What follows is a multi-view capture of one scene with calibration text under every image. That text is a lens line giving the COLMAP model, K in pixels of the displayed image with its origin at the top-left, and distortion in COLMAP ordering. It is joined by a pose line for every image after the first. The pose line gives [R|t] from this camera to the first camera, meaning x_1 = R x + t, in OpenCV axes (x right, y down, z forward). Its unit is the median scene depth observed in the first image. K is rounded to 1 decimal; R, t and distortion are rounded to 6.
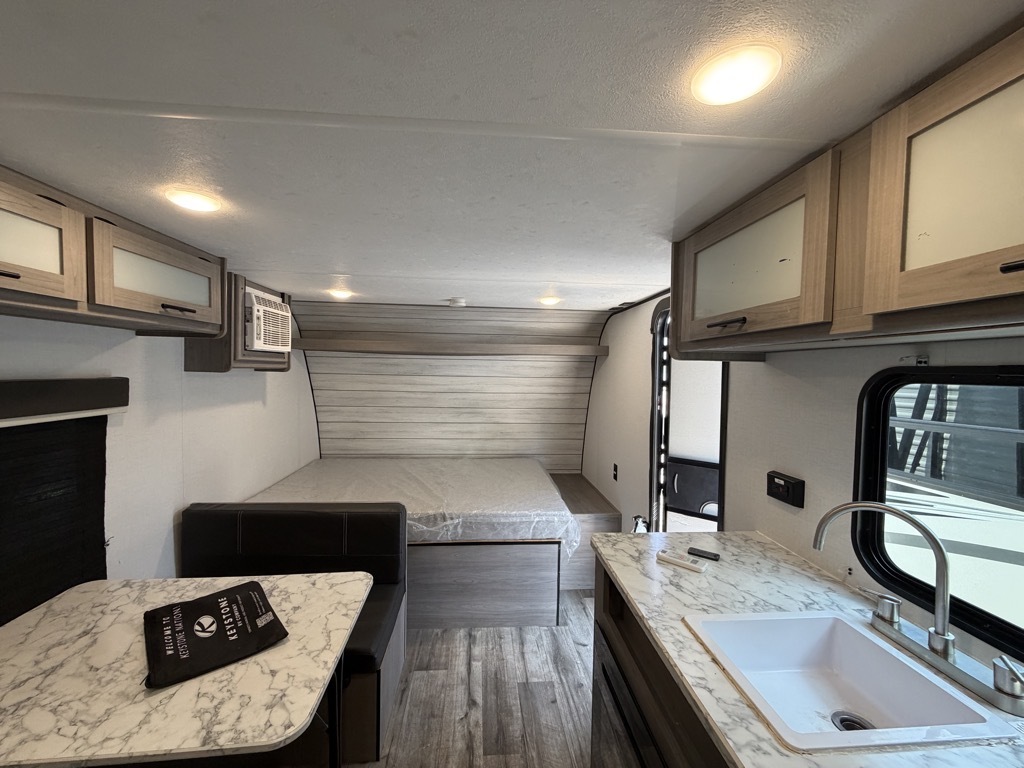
lens RADIAL K [[409.3, 0, 510.5], [0, 409.3, 386.0], [0, 0, 1]] dist [0.001606, 0.000014]
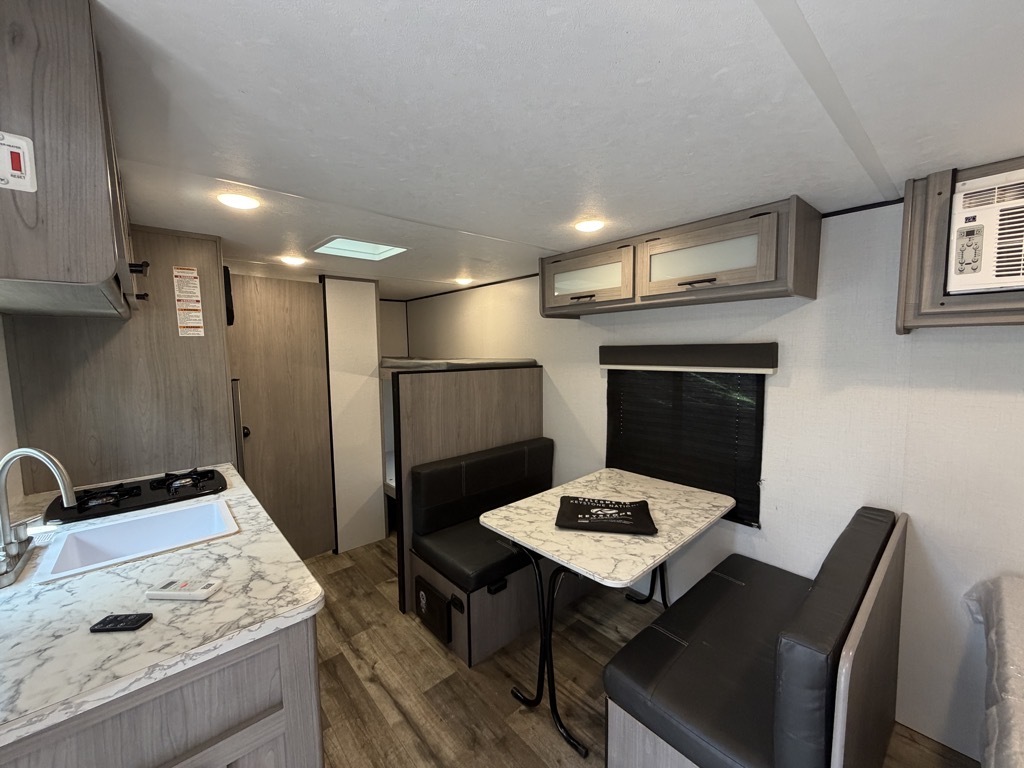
lens RADIAL K [[409.3, 0, 508.9], [0, 409.3, 381.7], [0, 0, 1]] dist [0.001606, 0.000014]
pose [[-0.800327, 0.046503, -0.597757, 0.368053], [-0.019722, 0.994406, 0.103767, -0.019587], [0.599239, 0.094837, -0.794933, 1.832319]]
